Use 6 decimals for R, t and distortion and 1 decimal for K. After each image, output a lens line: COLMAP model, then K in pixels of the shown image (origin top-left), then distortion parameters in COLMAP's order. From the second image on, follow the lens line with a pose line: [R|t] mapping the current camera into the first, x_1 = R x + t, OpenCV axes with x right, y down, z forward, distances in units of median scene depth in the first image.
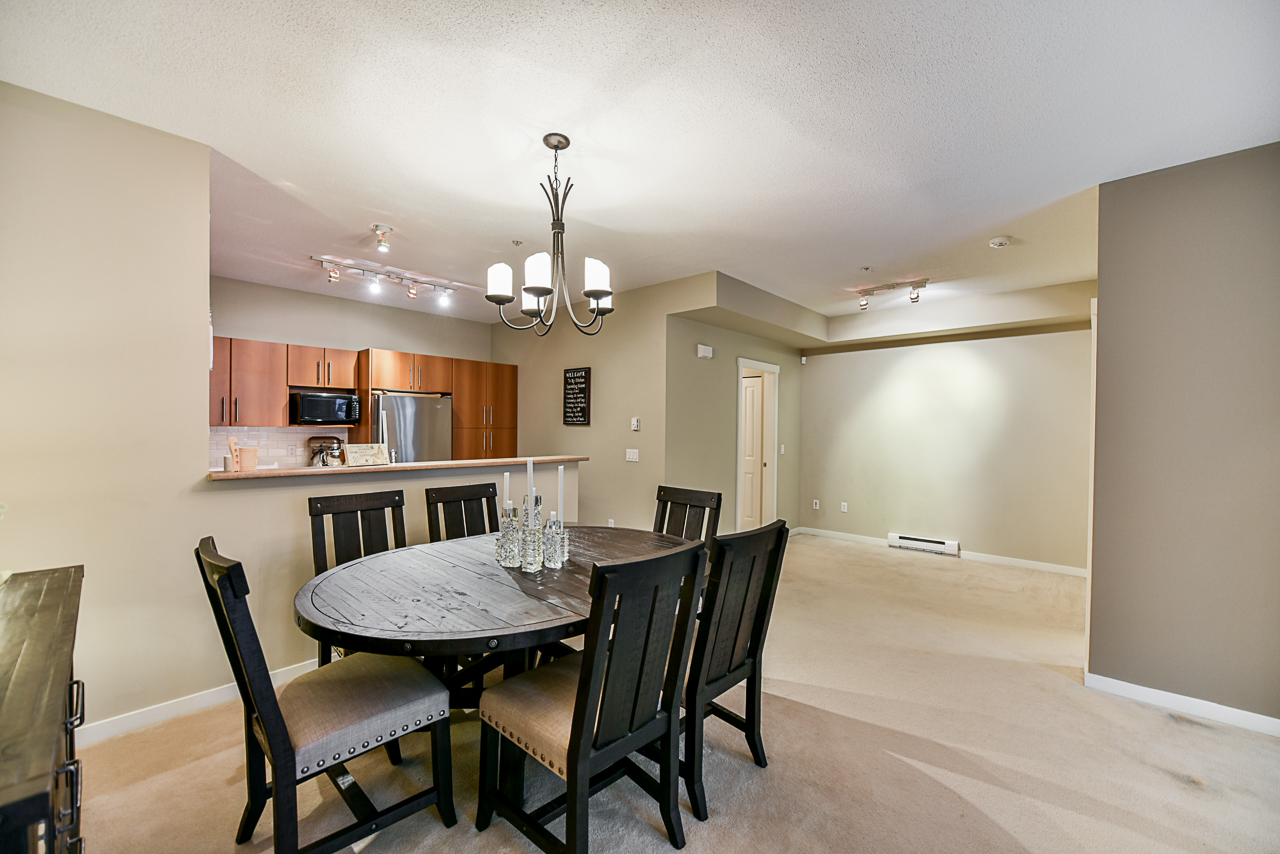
lens RADIAL K [[505.1, 0, 639.9], [0, 505.1, 431.6], [0, 0, 1]] dist [-0.007755, -0.000090]
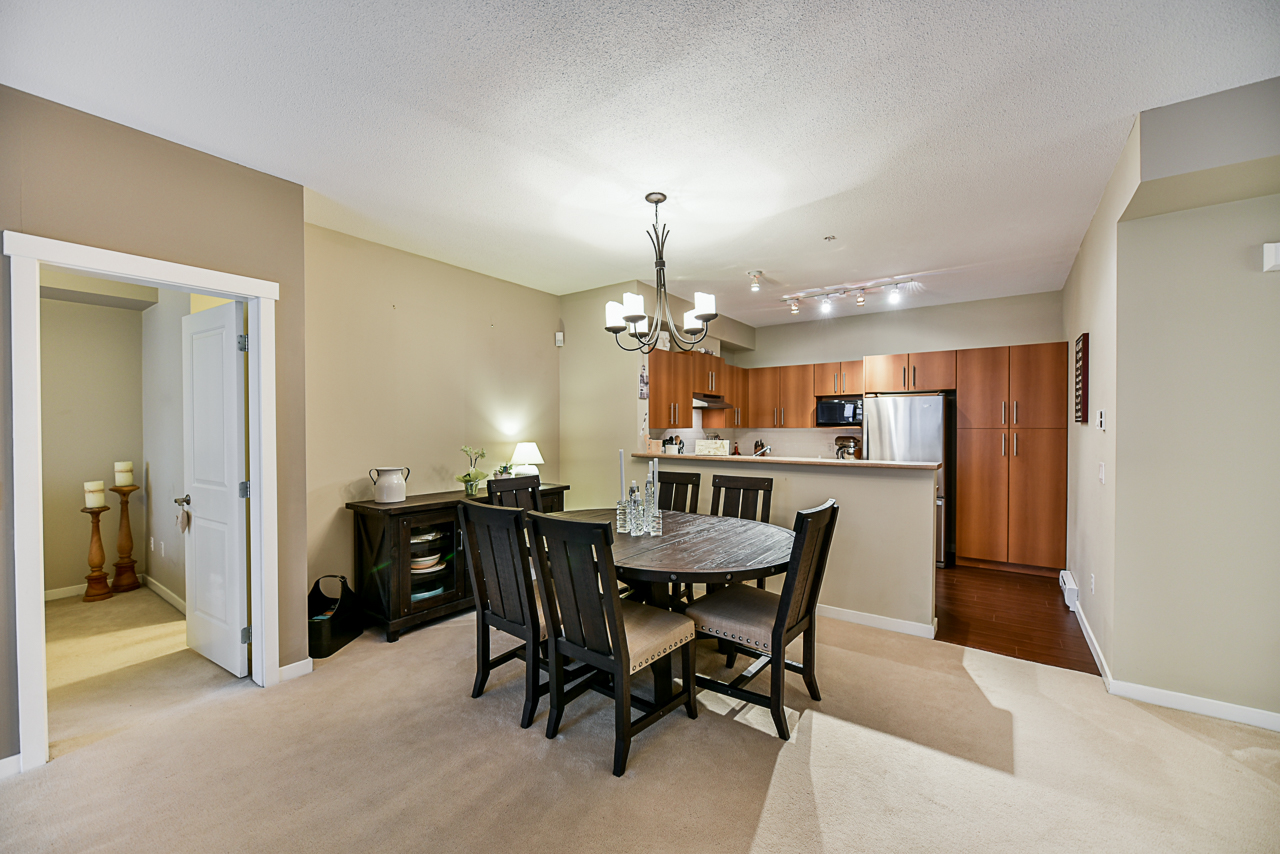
lens RADIAL K [[505.1, 0, 639.9], [0, 505.1, 431.6], [0, 0, 1]] dist [-0.007755, -0.000090]
pose [[0.117544, 0.000765, -0.993067, 0.590448], [-0.003706, 0.999993, 0.000332, 0.000512], [0.993061, 0.003641, 0.117546, 0.447403]]
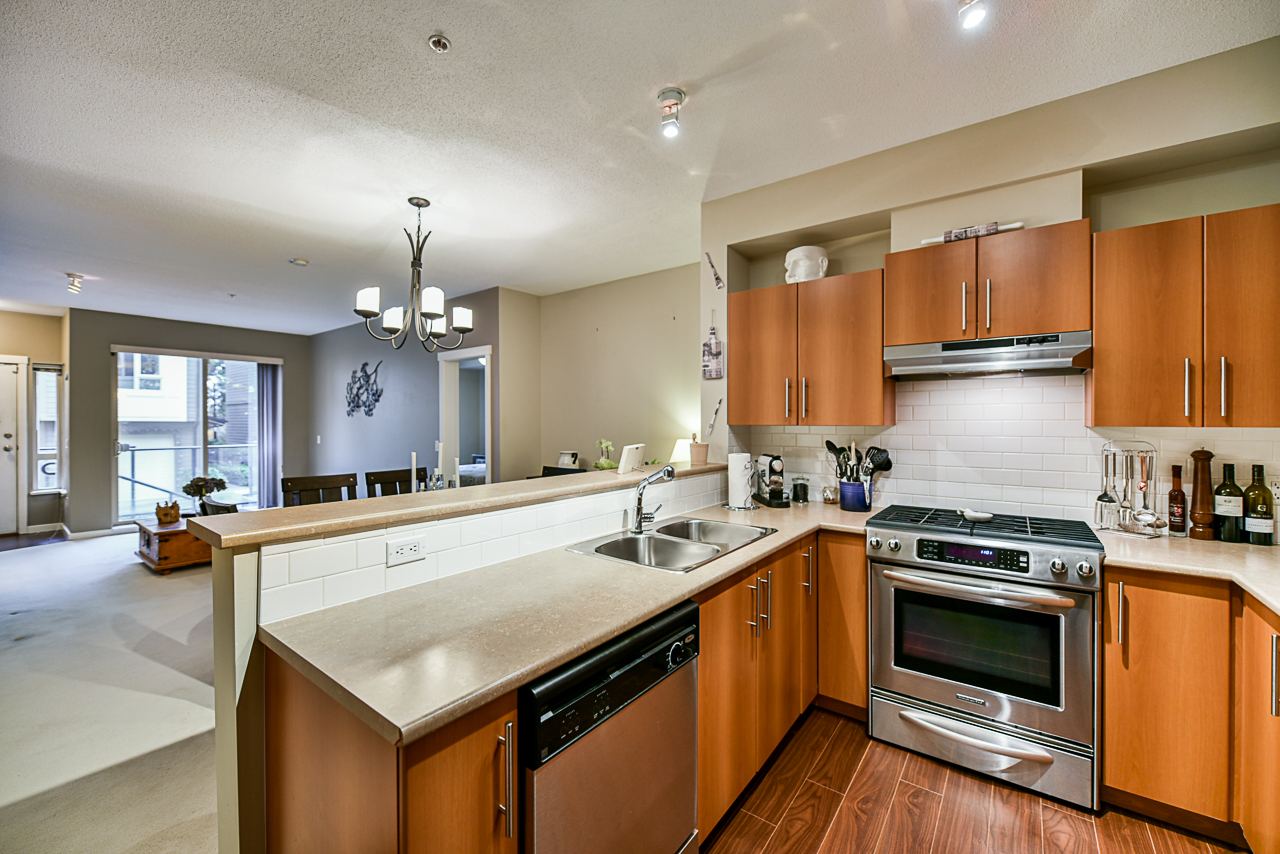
lens RADIAL K [[502.9, 0, 638.9], [0, 502.9, 422.6], [0, 0, 1]] dist [-0.007857, -0.000224]
pose [[-0.995480, -0.008757, -0.094564, -0.337186], [-0.009346, 0.999940, 0.005791, -0.011452], [0.094507, 0.006649, -0.995502, 1.292861]]
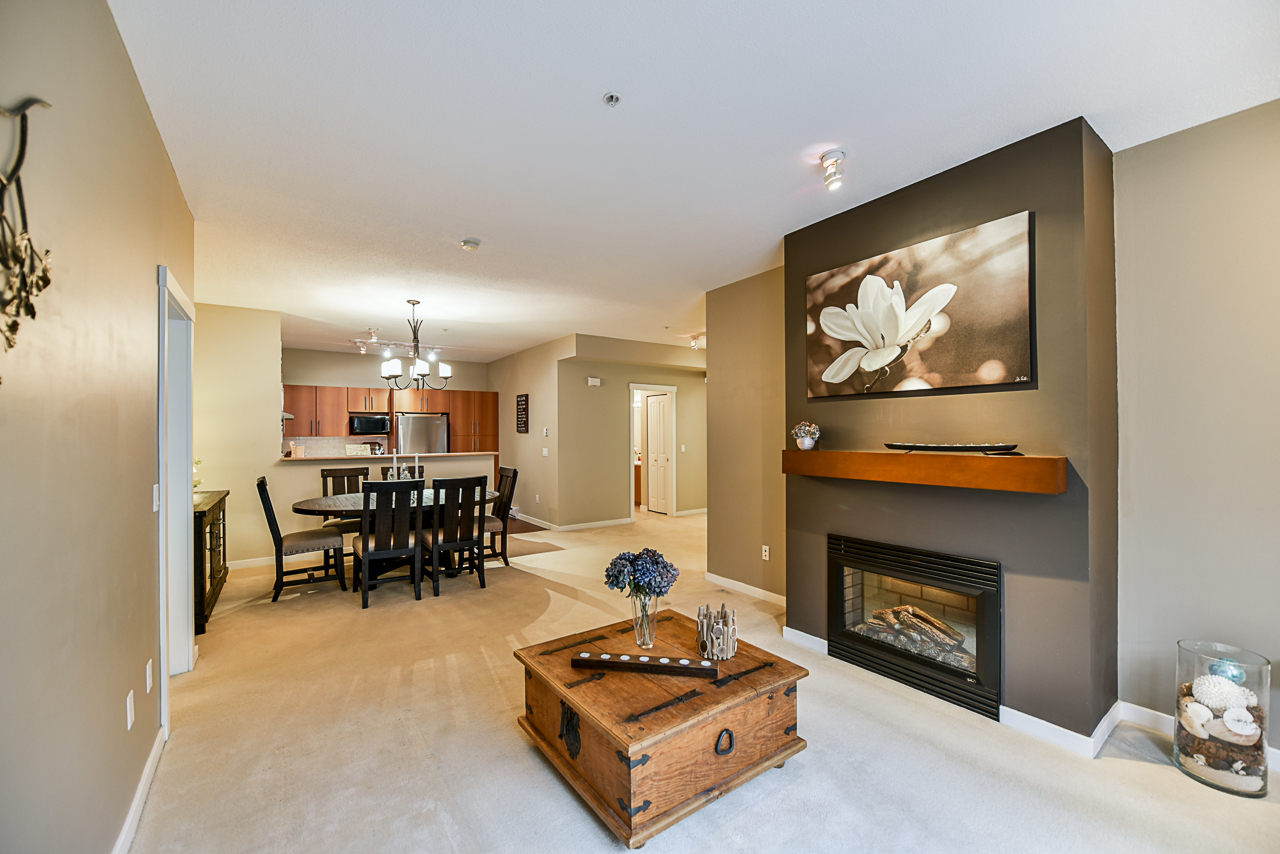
lens RADIAL K [[505.1, 0, 639.9], [0, 505.1, 431.6], [0, 0, 1]] dist [-0.007755, -0.000090]
pose [[0.978085, -0.014970, -0.207665, 0.669857], [0.012714, 0.999845, -0.012195, 0.007994], [0.207816, 0.009287, 0.978124, -0.493188]]
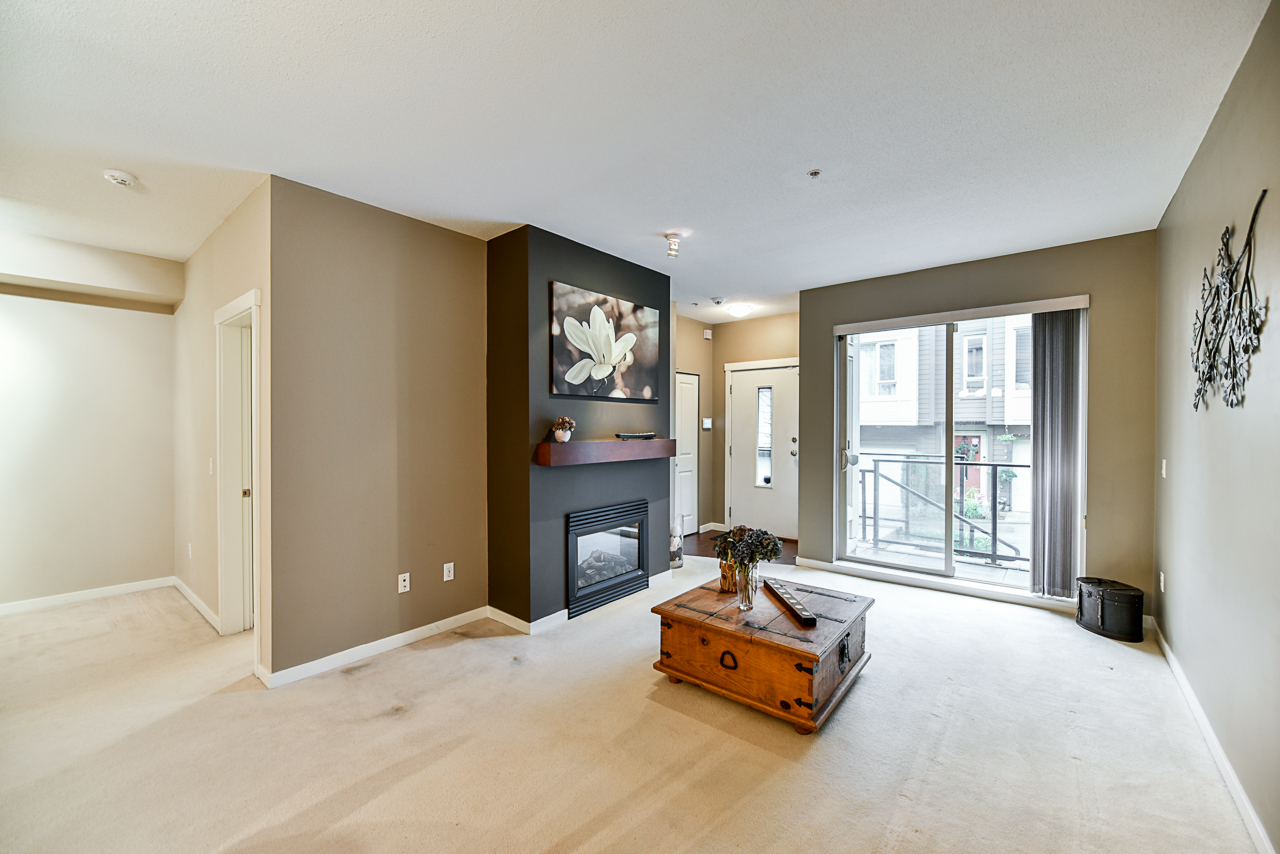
lens RADIAL K [[505.1, 0, 639.9], [0, 505.1, 431.6], [0, 0, 1]] dist [-0.007755, -0.000090]
pose [[-0.049986, -0.019374, 0.998562, -0.071366], [0.006611, 0.999784, 0.019729, -0.003252], [-0.998728, 0.007588, -0.049847, 0.213689]]
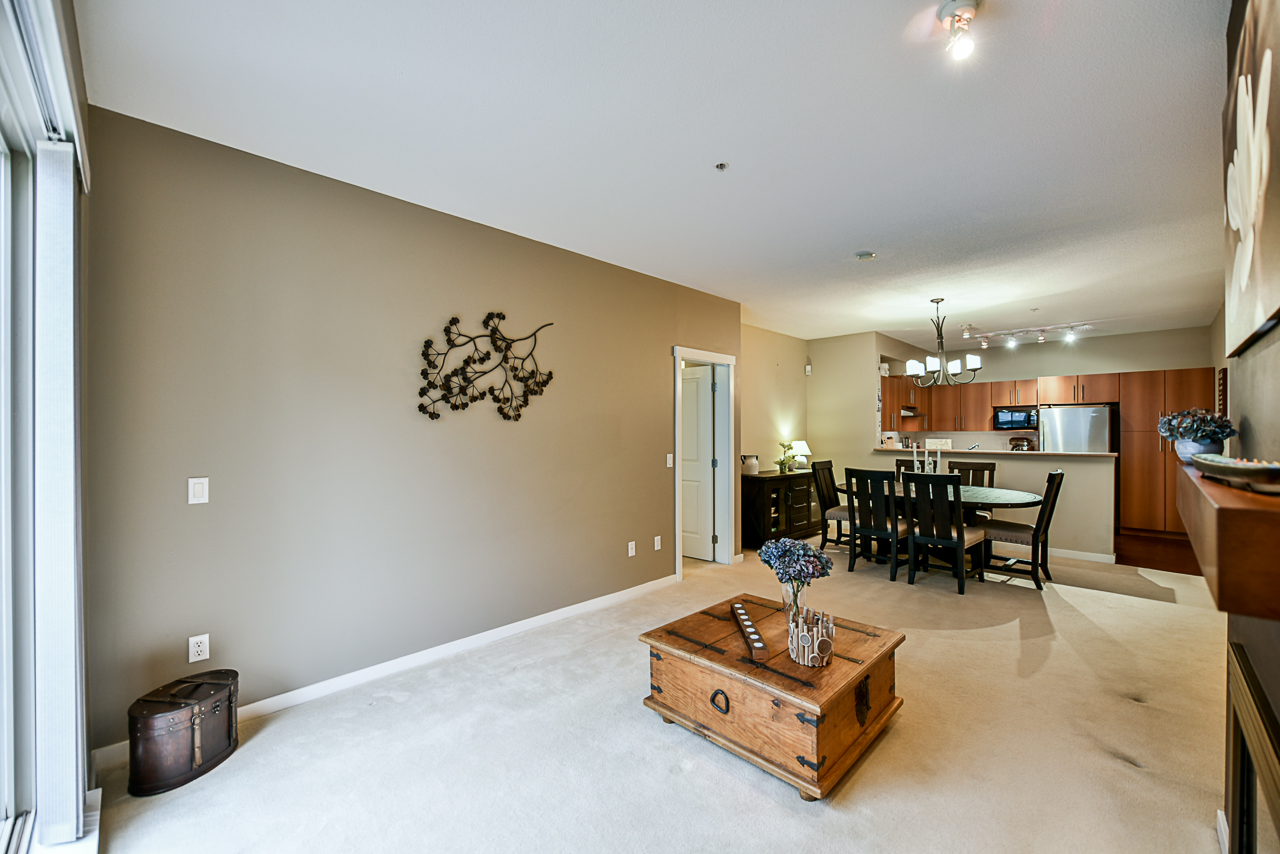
lens RADIAL K [[509.2, 0, 638.1], [0, 509.2, 430.3], [0, 0, 1]] dist [-0.007869, -0.000074]
pose [[-0.046263, -0.009460, -0.998885, 1.155802], [-0.004295, 0.999948, -0.009271, 0.008741], [0.998920, 0.003861, -0.046301, -0.109833]]
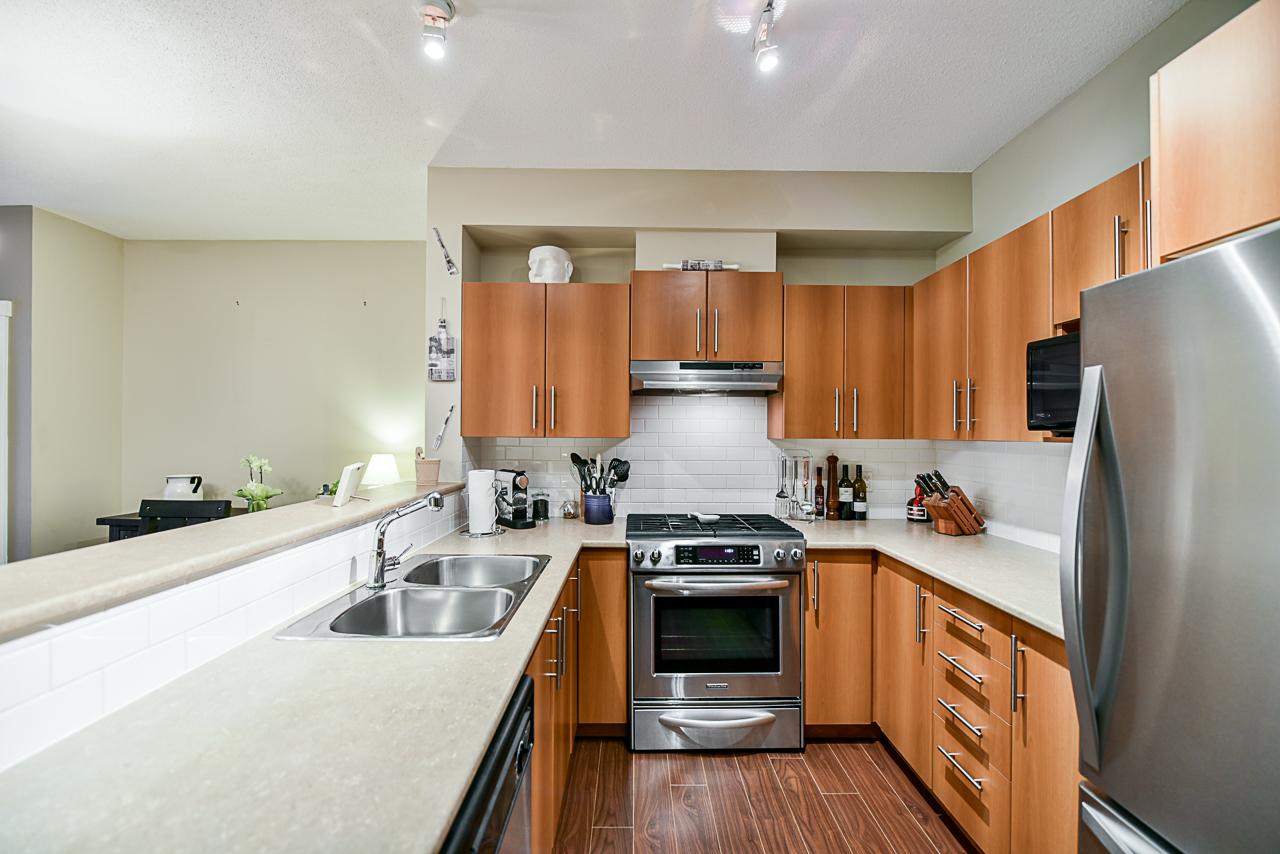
lens RADIAL K [[505.1, 0, 639.9], [0, 505.1, 431.6], [0, 0, 1]] dist [-0.007755, -0.000090]
pose [[-0.735638, -0.016140, -0.677182, -0.277531], [-0.015543, 0.999855, -0.006946, -0.010419], [0.677196, 0.005415, -0.735783, 1.187144]]
